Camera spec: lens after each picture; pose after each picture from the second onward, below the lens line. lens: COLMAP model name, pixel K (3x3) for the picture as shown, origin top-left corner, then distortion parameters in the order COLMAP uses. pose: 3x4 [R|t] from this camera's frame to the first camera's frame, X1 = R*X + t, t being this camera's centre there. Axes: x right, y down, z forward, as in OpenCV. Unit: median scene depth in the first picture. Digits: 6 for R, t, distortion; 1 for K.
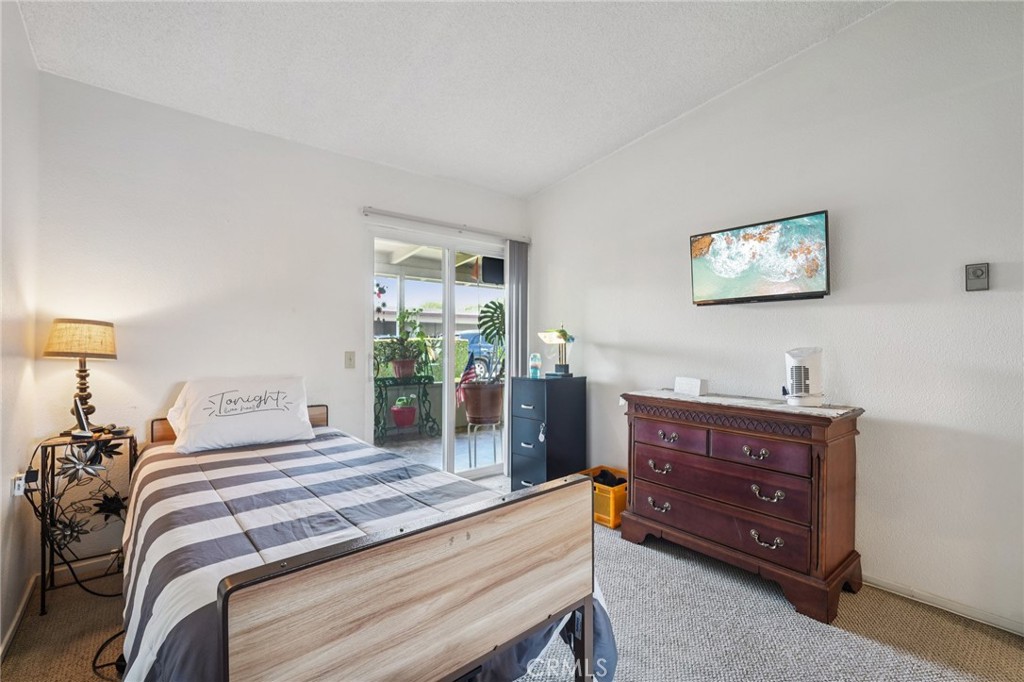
lens RADIAL K [[458.6, 0, 508.7], [0, 458.6, 342.5], [0, 0, 1]] dist [-0.007187, 0.003502]
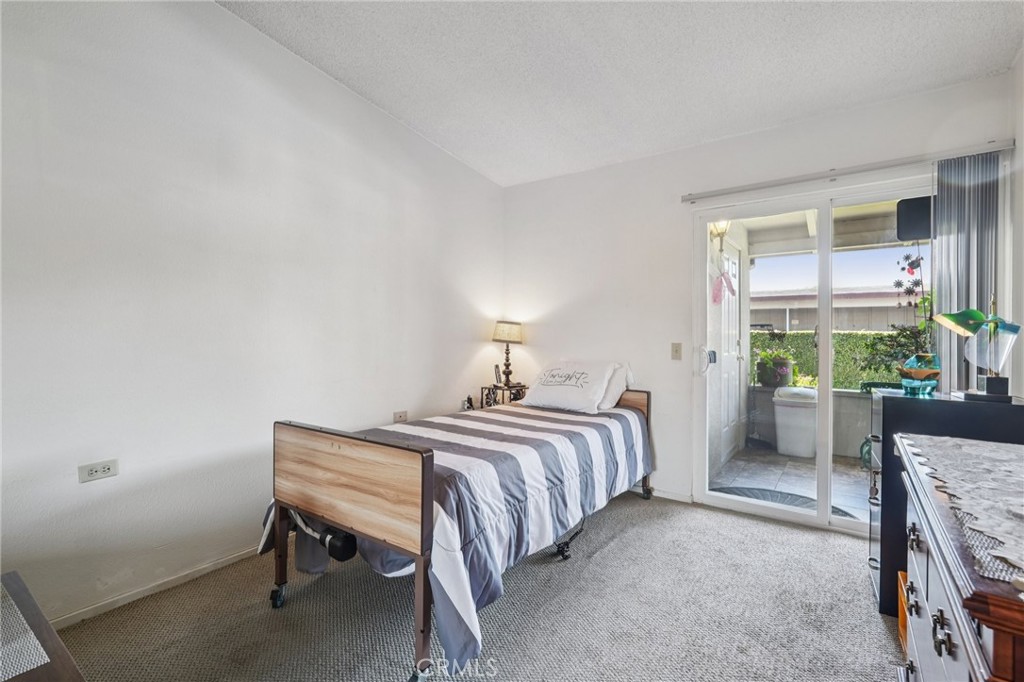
lens RADIAL K [[458.6, 0, 504.2], [0, 458.6, 337.4], [0, 0, 1]] dist [-0.007187, 0.003502]
pose [[0.230799, 0.004074, -0.972993, 0.772975], [-0.002397, 0.999991, 0.003619, 0.005667], [0.972999, 0.001497, 0.230806, 0.551121]]
